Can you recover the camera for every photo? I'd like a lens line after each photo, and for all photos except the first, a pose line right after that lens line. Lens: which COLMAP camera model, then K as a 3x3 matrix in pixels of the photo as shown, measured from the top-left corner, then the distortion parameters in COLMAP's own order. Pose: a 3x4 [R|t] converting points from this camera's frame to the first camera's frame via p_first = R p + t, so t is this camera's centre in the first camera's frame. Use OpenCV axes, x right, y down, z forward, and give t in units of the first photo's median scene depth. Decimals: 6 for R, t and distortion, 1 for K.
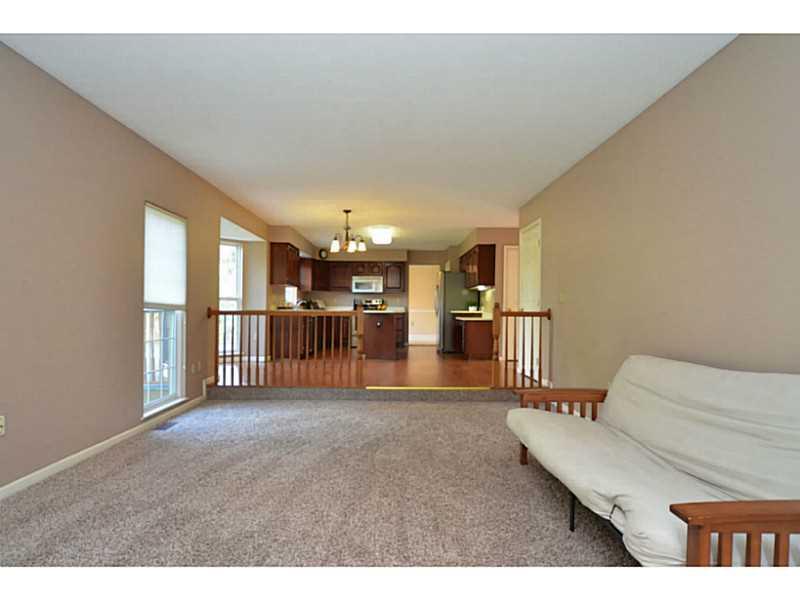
lens RADIAL K [[427.3, 0, 400.8], [0, 427.3, 301.5], [0, 0, 1]] dist [0.025085, -0.000377]
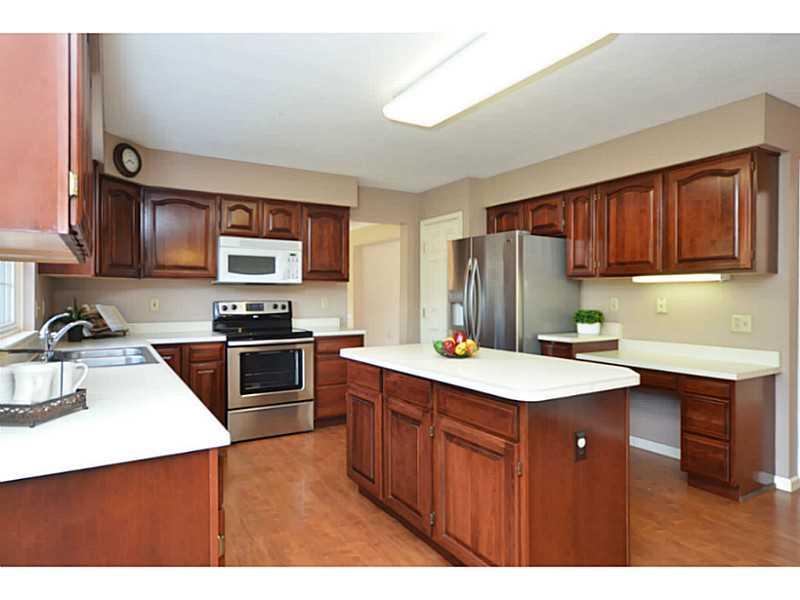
lens RADIAL K [[486.7, 0, 397.5], [0, 486.7, 298.5], [0, 0, 1]] dist [0.001123, -0.001266]
pose [[0.881312, -0.001979, 0.472530, -0.173272], [-0.002711, 0.999954, 0.009244, -0.012534], [-0.472527, -0.009428, 0.881266, 0.579846]]
